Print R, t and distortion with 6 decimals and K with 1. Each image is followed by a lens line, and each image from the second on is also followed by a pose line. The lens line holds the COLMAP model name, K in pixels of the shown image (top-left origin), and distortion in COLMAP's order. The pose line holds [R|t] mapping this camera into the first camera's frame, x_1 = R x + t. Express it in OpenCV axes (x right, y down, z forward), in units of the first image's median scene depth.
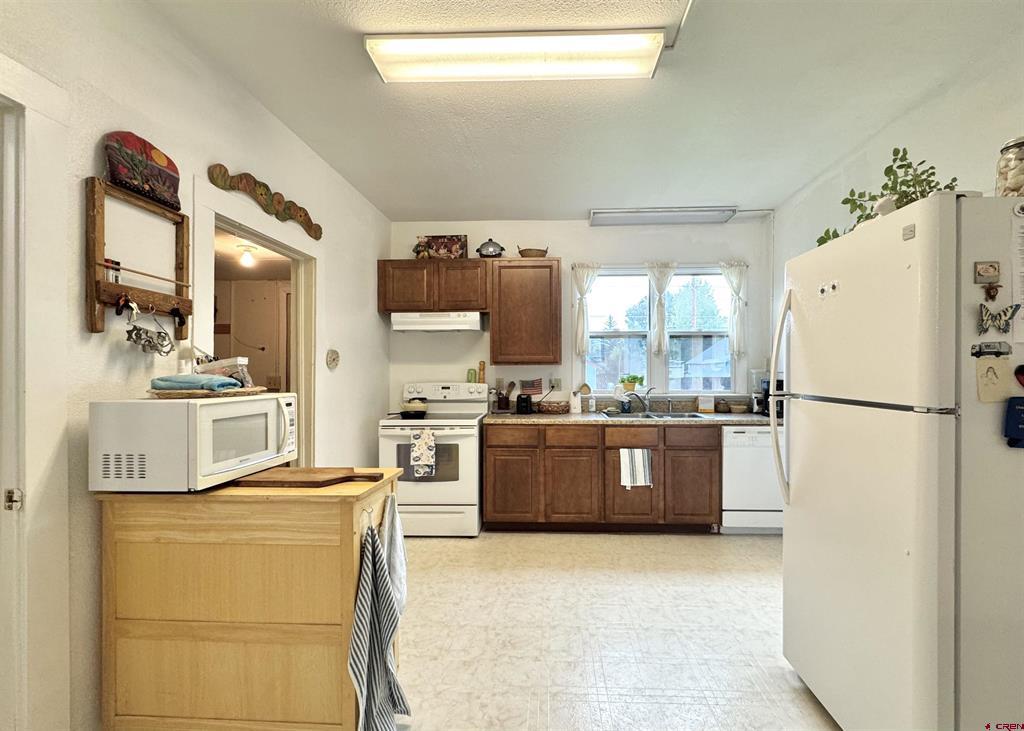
lens RADIAL K [[433.4, 0, 537.1], [0, 433.4, 368.7], [0, 0, 1]] dist [0.000566, -0.000042]
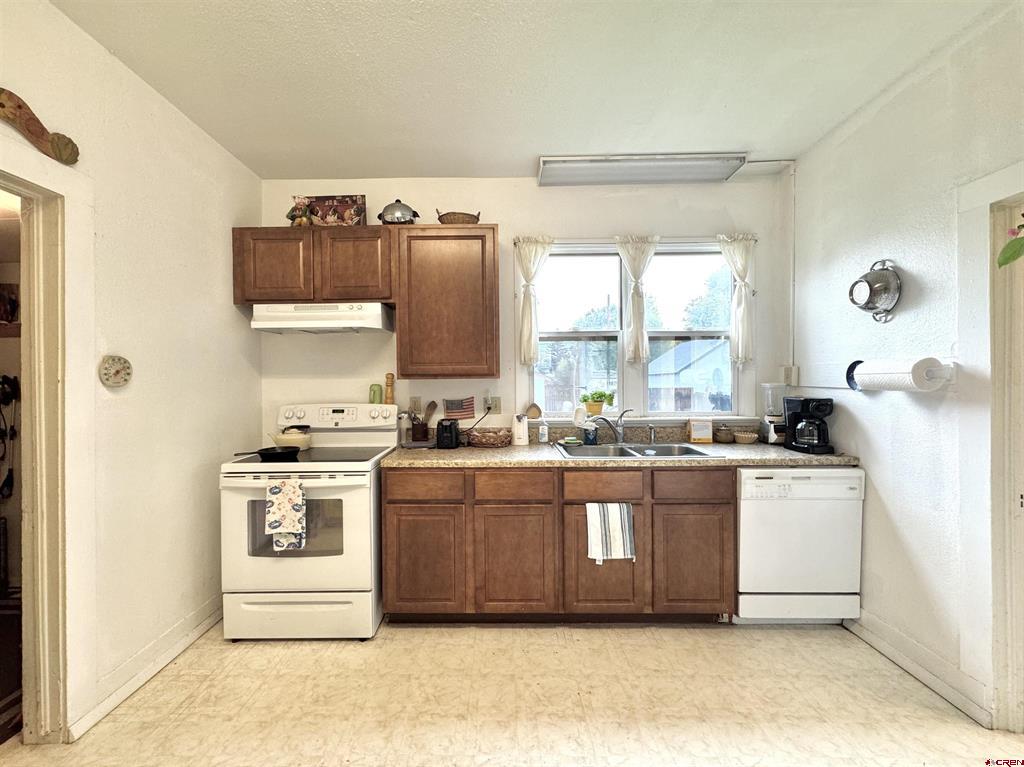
lens RADIAL K [[420.5, 0, 490.7], [0, 420.5, 380.7], [0, 0, 1]] dist [-0.001413, -0.000078]
pose [[0.999919, -0.005821, 0.011356, 0.036519], [0.005801, 0.999982, 0.001783, -0.006392], [-0.011366, -0.001717, 0.999934, 0.343588]]
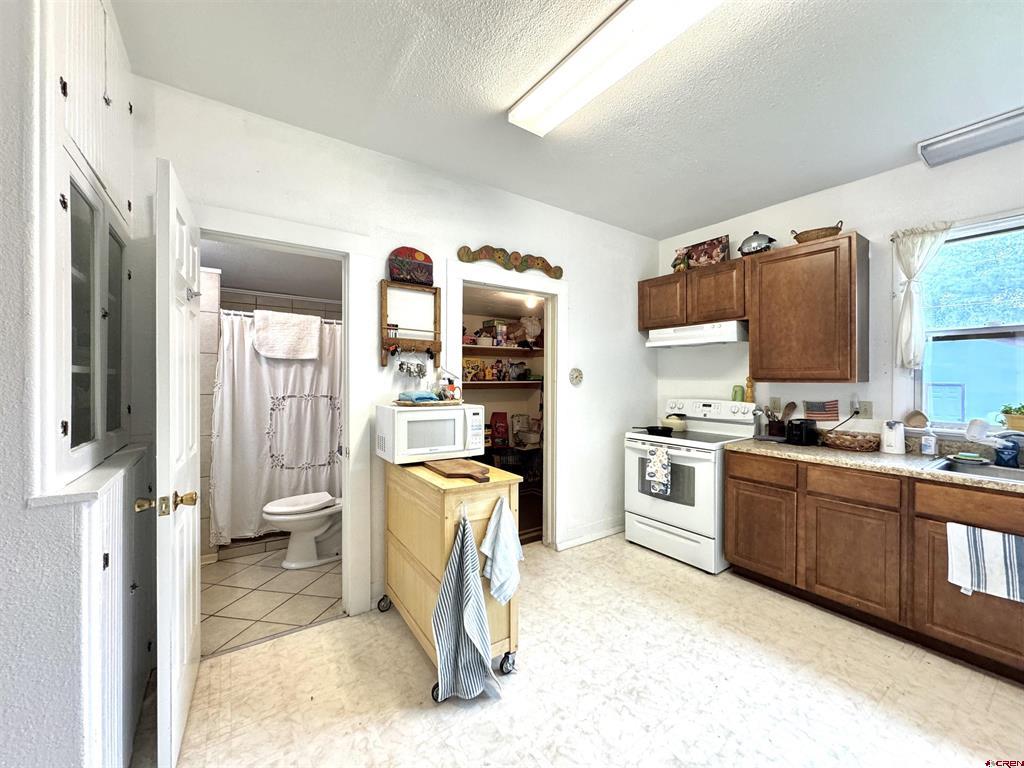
lens RADIAL K [[408.0, 0, 523.5], [0, 408.0, 383.0], [0, 0, 1]] dist [-0.000817, -0.000074]
pose [[0.615185, 0.013971, -0.788259, 0.265987], [-0.003765, 0.999884, 0.014784, -0.017193], [0.788374, -0.006128, 0.615166, 0.170033]]
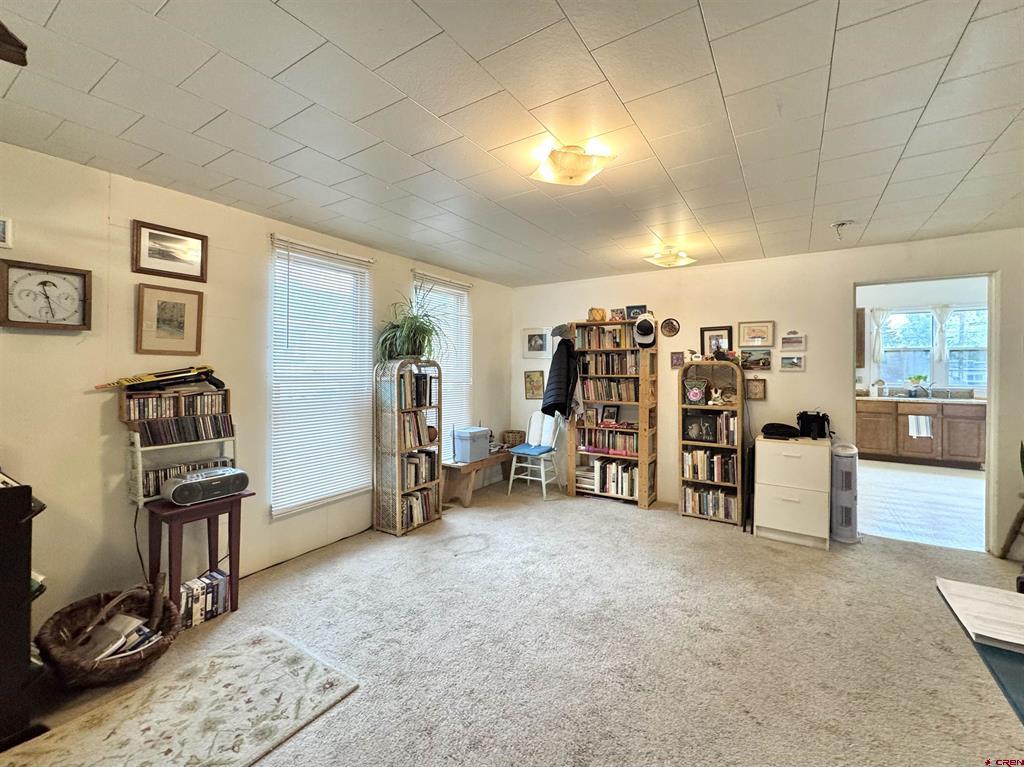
lens RADIAL K [[431.2, 0, 515.2], [0, 431.2, 366.3], [0, 0, 1]] dist [-0.002412, -0.000446]
pose [[0.860431, 0.006083, -0.509531, -0.297088], [-0.006269, 0.999979, 0.001352, -0.010674], [0.509528, 0.002031, 0.860452, -1.333193]]
